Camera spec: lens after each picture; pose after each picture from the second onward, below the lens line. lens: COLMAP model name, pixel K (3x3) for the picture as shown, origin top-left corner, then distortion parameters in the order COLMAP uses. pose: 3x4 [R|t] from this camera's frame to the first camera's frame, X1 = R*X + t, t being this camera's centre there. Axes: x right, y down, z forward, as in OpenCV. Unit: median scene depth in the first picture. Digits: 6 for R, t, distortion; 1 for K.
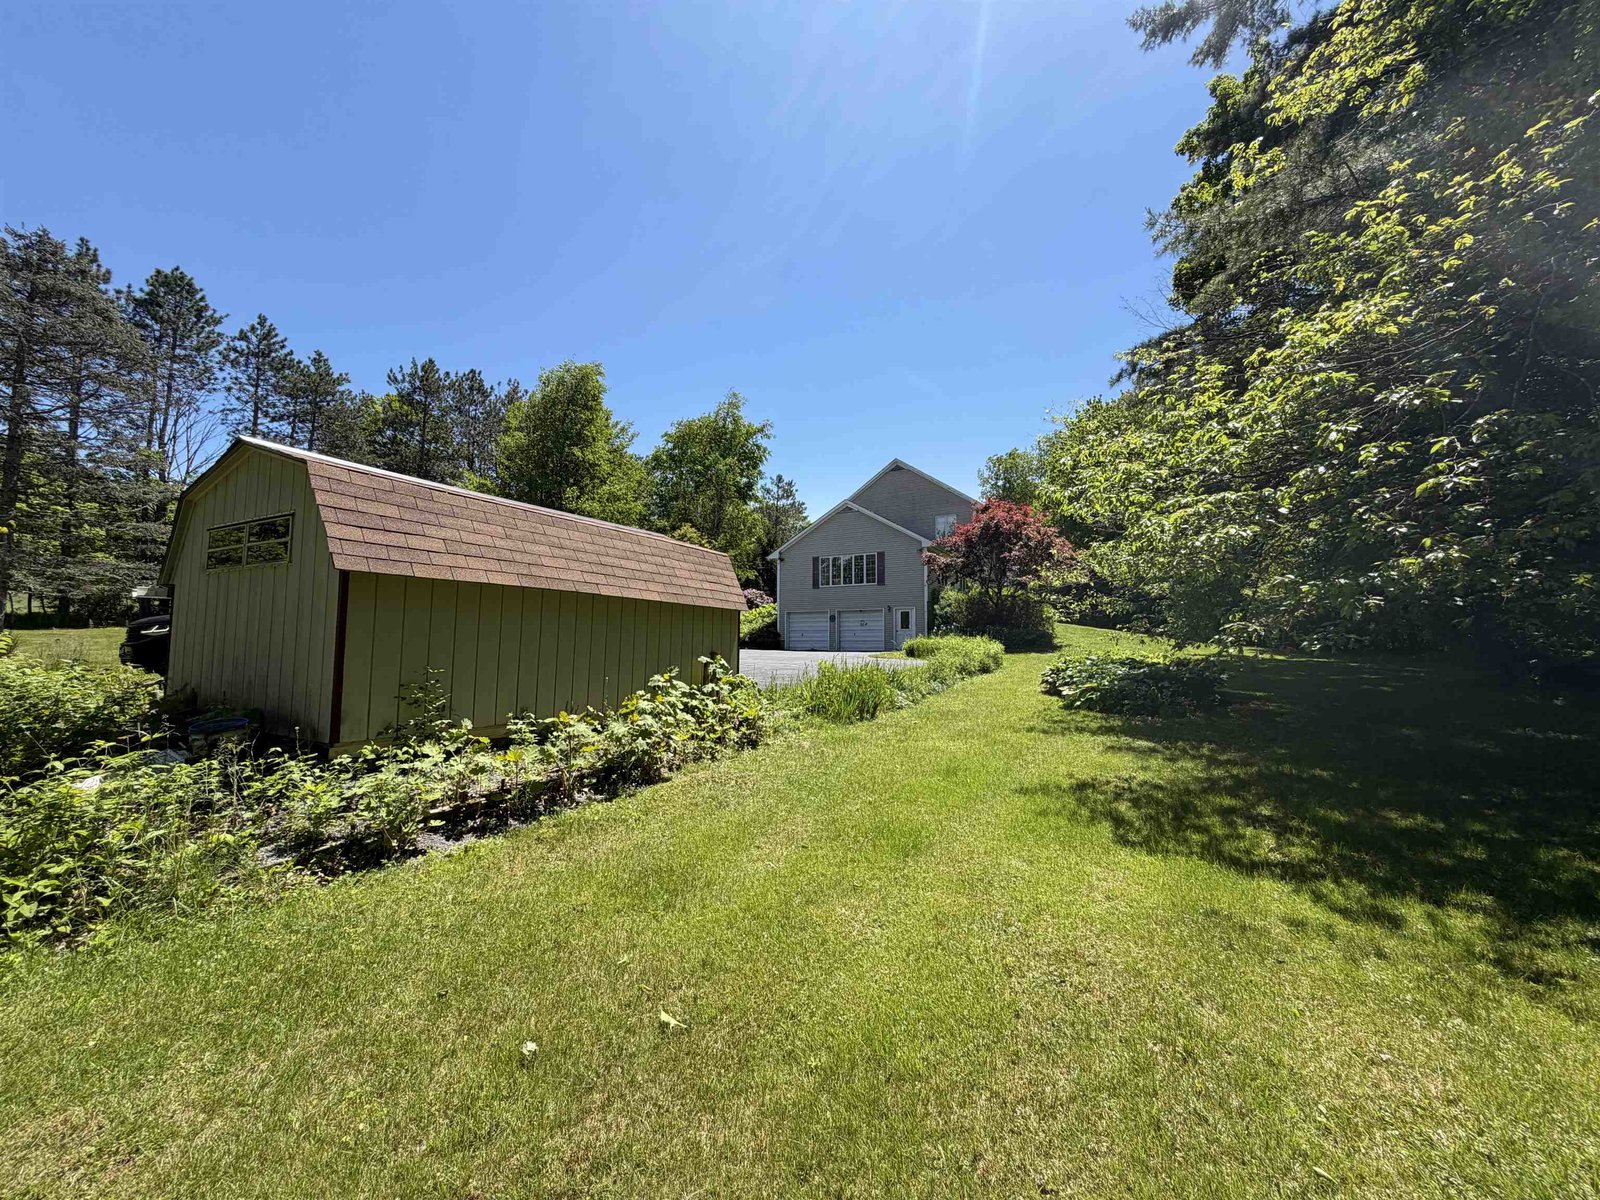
lens RADIAL K [[632.1, 0, 800.0], [0, 632.1, 600.0], [0, 0, 1]] dist [-0.000038, -0.000002]
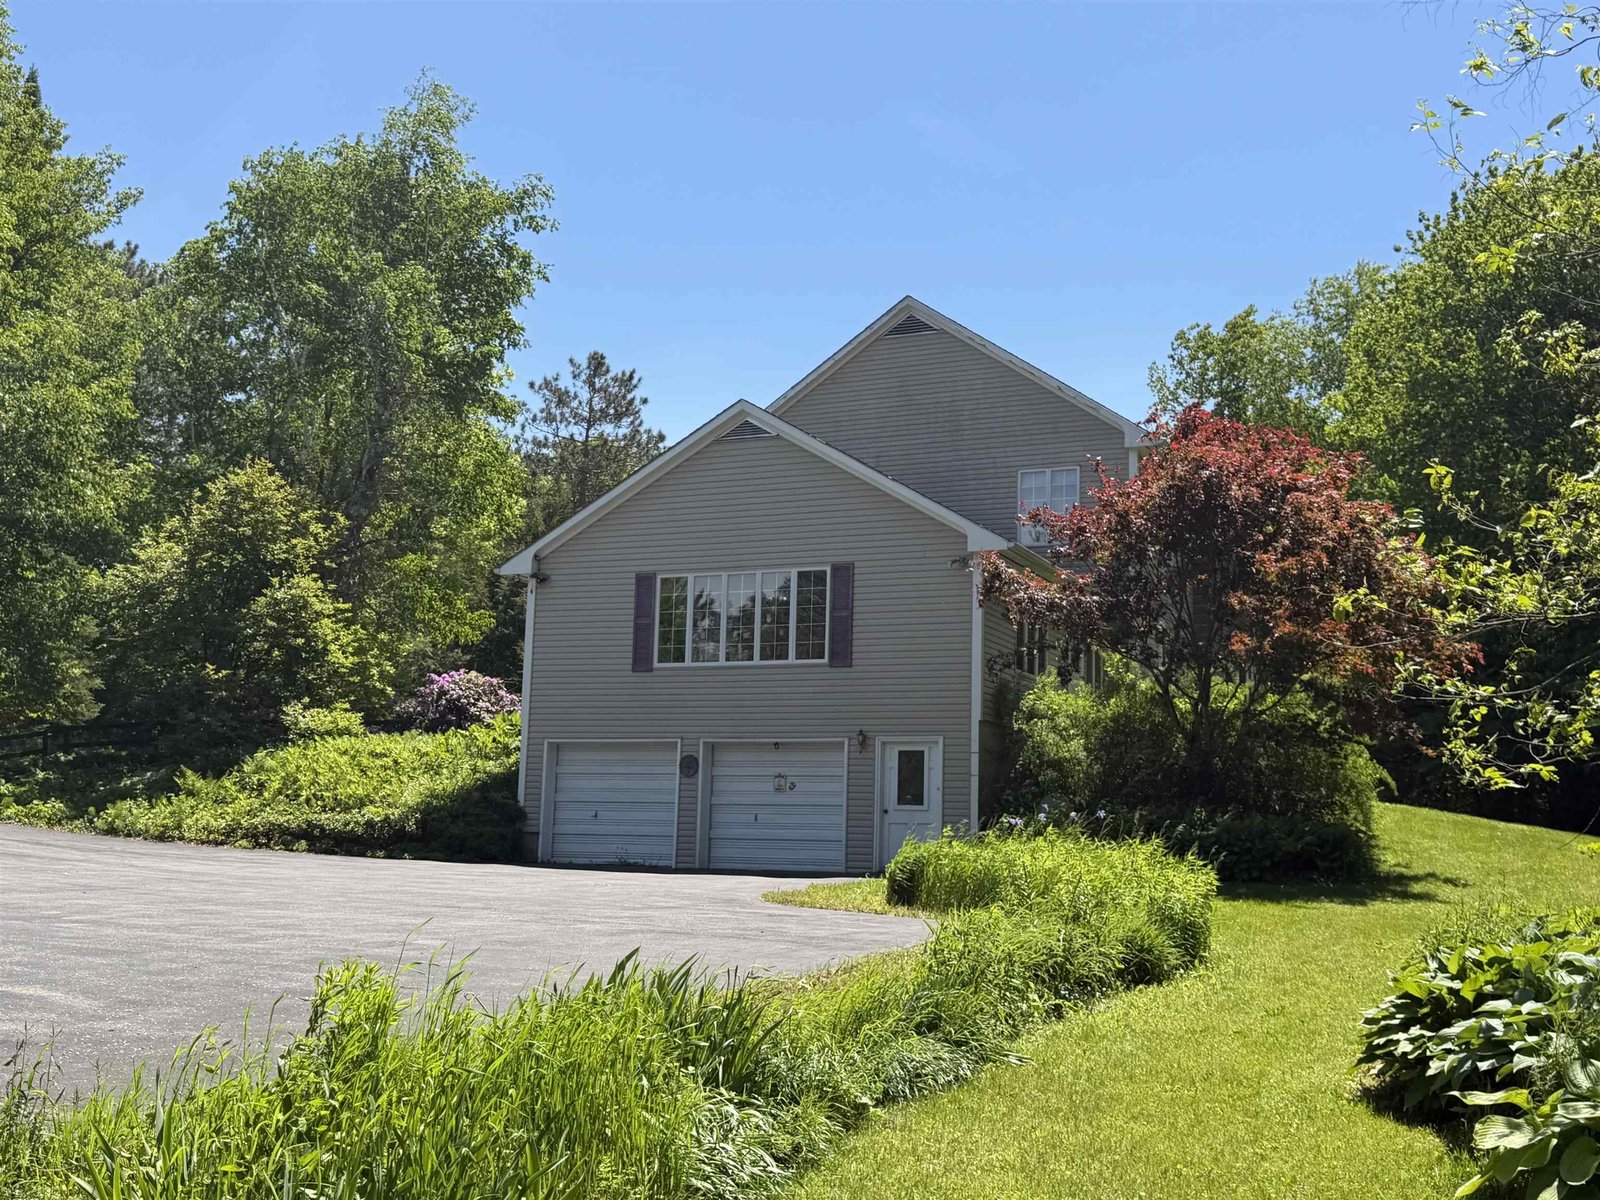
lens RADIAL K [[1646.2, 0, 800.0], [0, 1646.2, 600.0], [0, 0, 1]] dist [-0.004488, 0.006316]
pose [[0.997582, 0.032466, 0.061447, 0.051289], [-0.028002, 0.996999, -0.072178, 0.003838], [-0.063606, 0.070283, 0.995497, 0.156247]]
